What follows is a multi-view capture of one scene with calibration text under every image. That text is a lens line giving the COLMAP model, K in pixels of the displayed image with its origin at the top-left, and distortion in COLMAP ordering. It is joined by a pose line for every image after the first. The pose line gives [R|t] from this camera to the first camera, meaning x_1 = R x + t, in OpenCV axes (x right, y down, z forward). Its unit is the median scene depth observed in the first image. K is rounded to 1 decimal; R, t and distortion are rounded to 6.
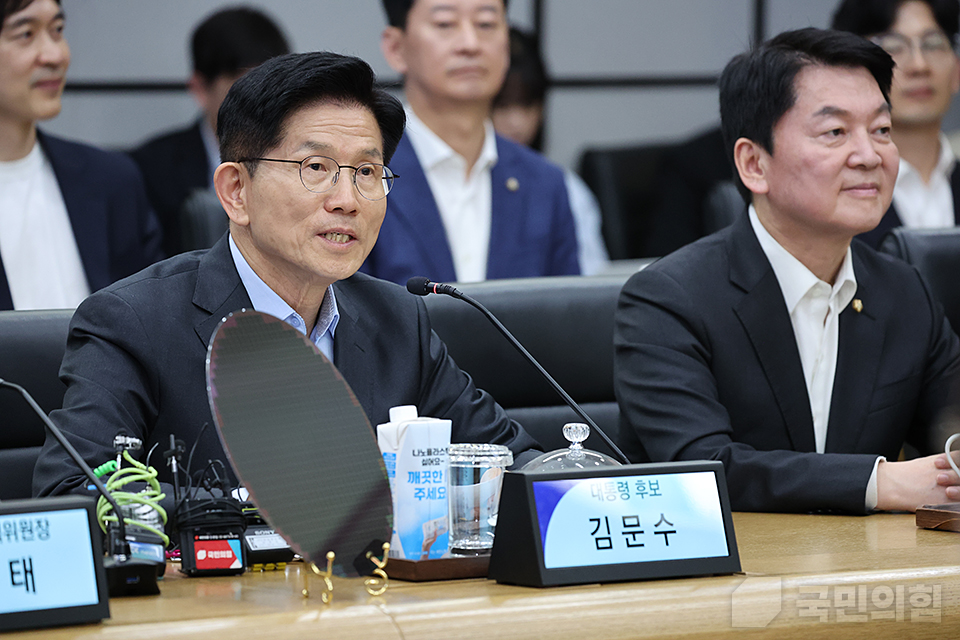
lens RADIAL K [[5935.8, 0, 480.0], [0, 5935.8, 320.0], [0, 0, 1]] dist [1.418199, 42.459751]
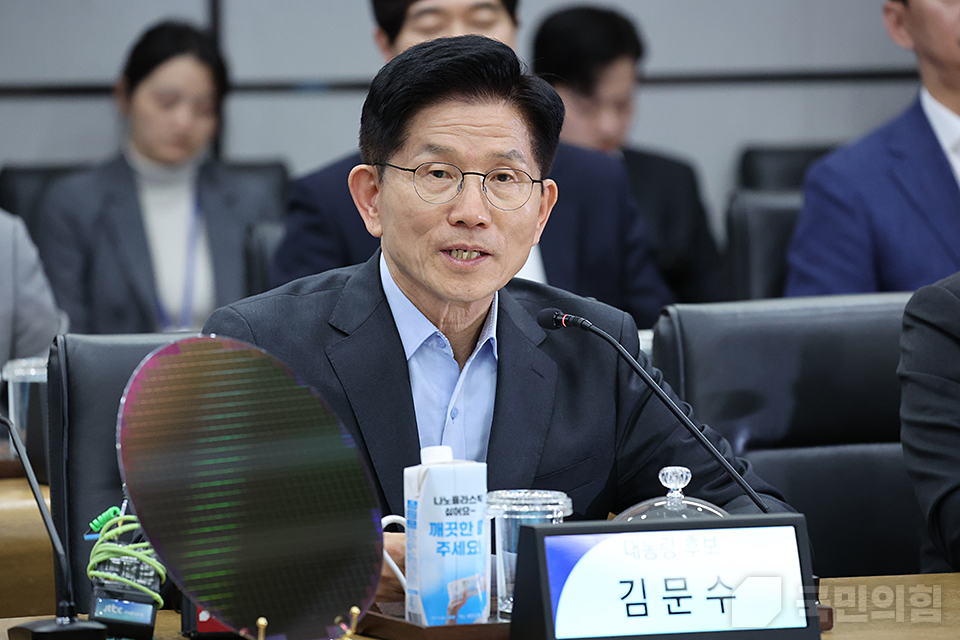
lens RADIAL K [[5935.8, 0, 480.0], [0, 5935.8, 320.0], [0, 0, 1]] dist [1.418199, 42.459751]
pose [[0.967967, 0.001847, -0.251070, 0.211283], [-0.001952, 0.999998, -0.000168, -0.003726], [0.251069, 0.000653, 0.967969, 0.167022]]
